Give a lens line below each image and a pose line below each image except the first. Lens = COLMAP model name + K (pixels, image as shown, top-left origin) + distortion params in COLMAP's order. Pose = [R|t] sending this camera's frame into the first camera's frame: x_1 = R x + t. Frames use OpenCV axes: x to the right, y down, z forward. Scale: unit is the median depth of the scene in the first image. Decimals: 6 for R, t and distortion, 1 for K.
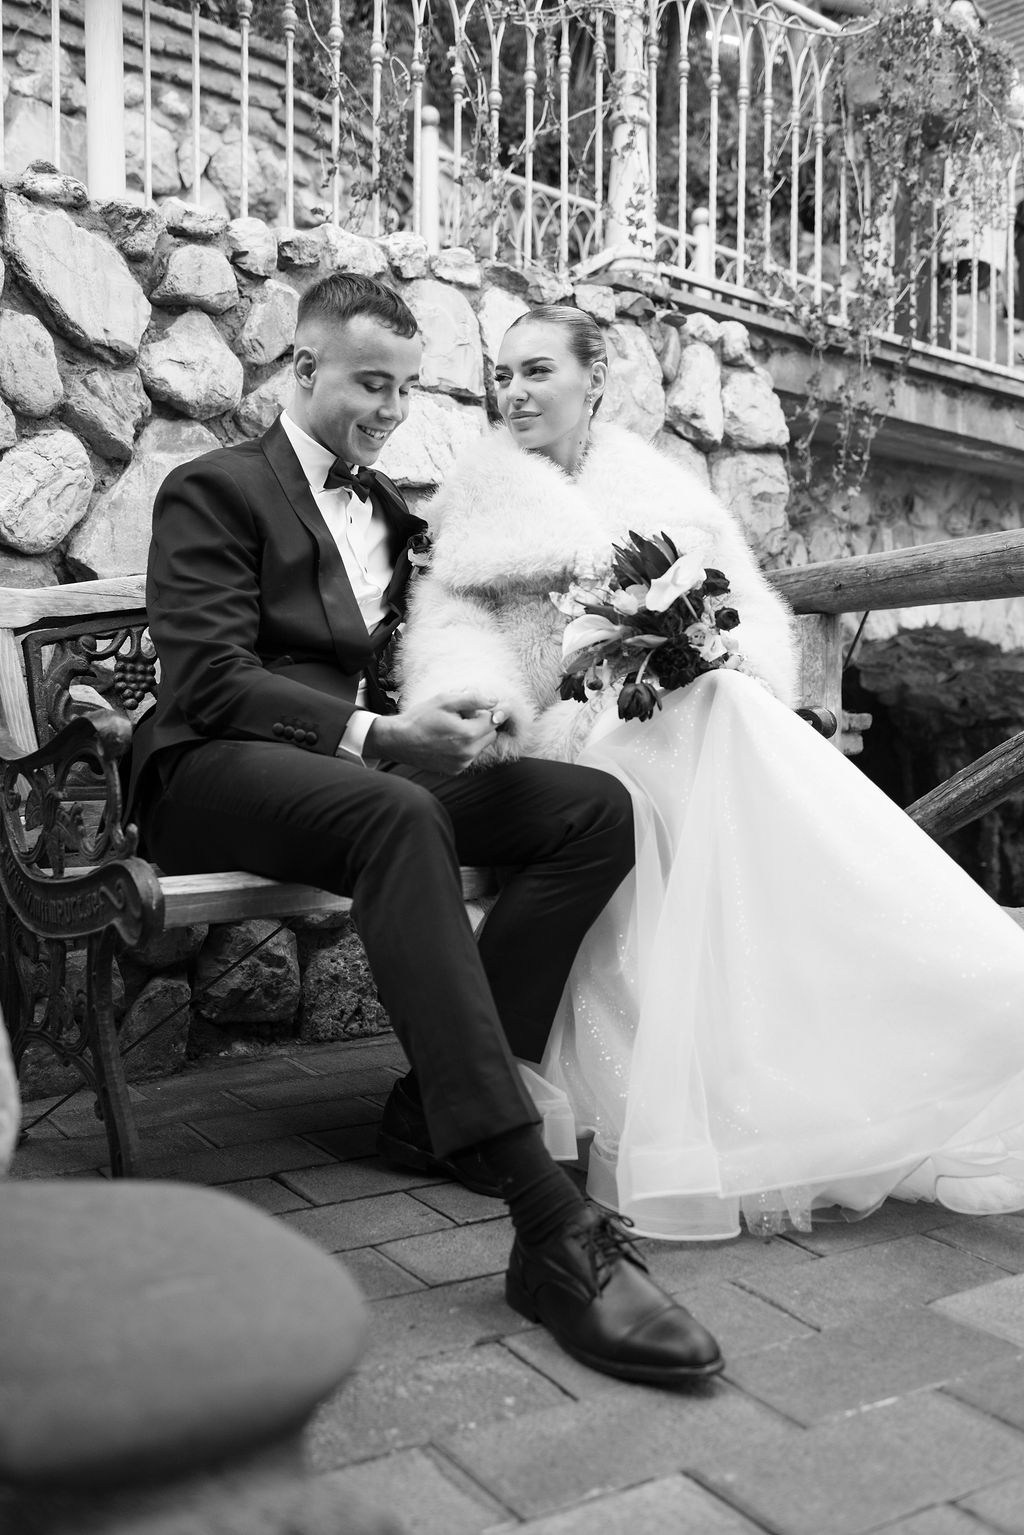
lens RADIAL K [[1477.0, 0, 512.0], [0, 1477.0, 767.5], [0, 0, 1]] dist [0.009576, -0.008929]
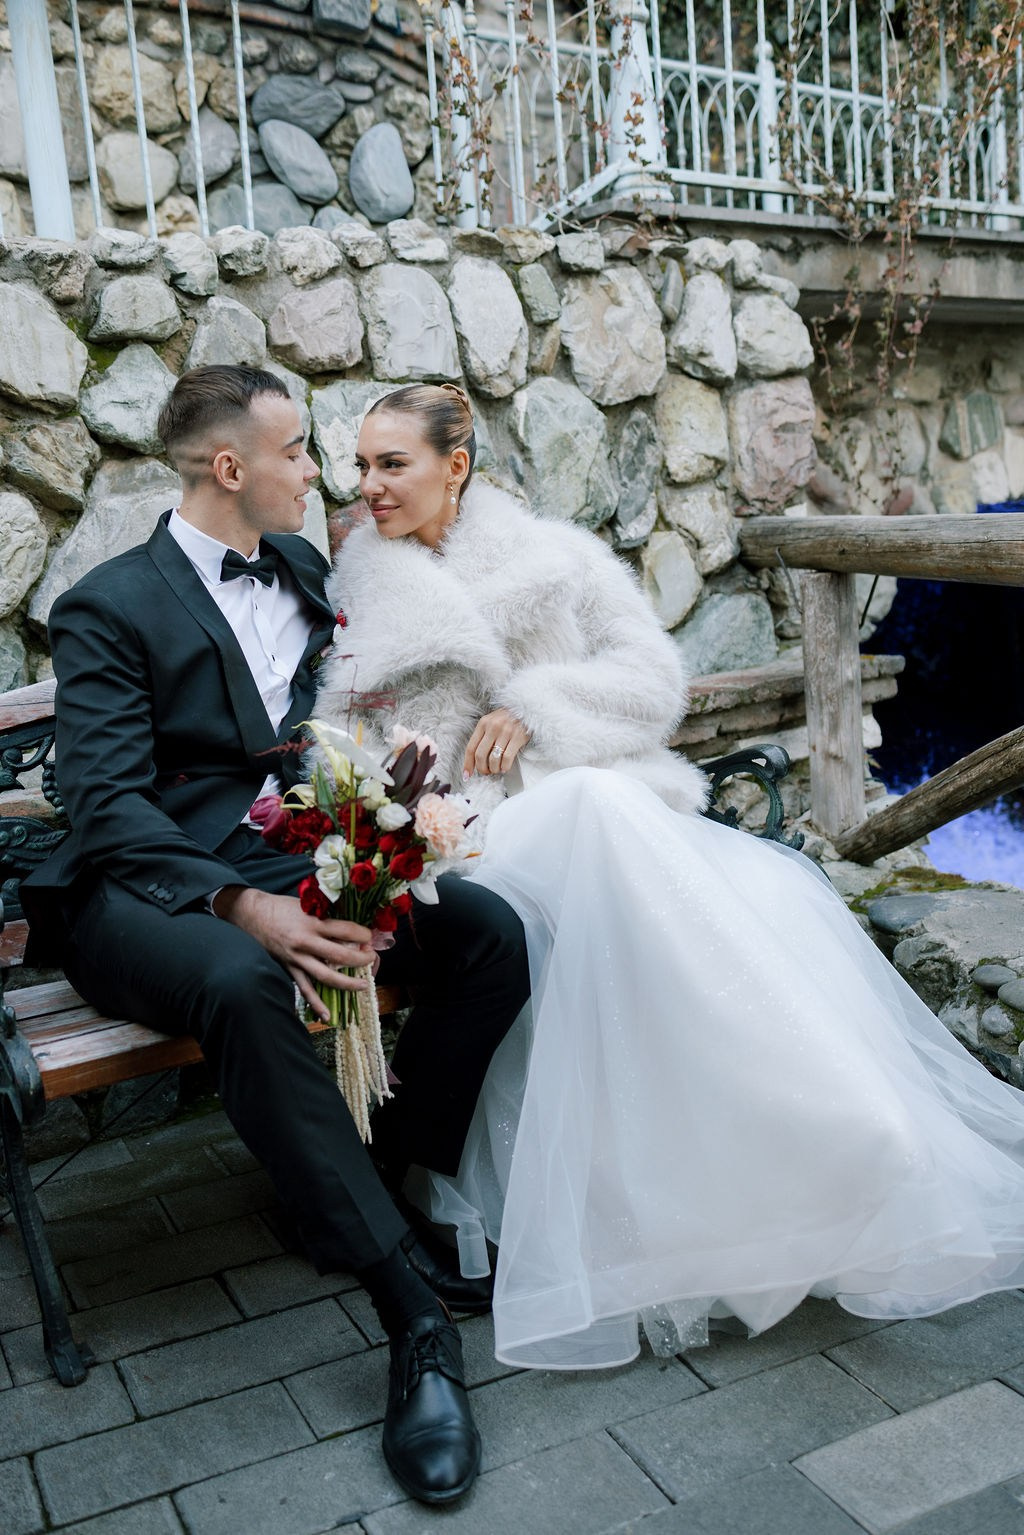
lens RADIAL K [[1479.4, 0, 512.0], [0, 1479.4, 767.5], [0, 0, 1]] dist [0.020046, -0.002682]
pose [[0.992561, -0.054169, -0.109037, 0.108583], [0.067389, 0.990307, 0.121457, -0.116929], [0.101401, -0.127901, 0.986590, 0.018658]]
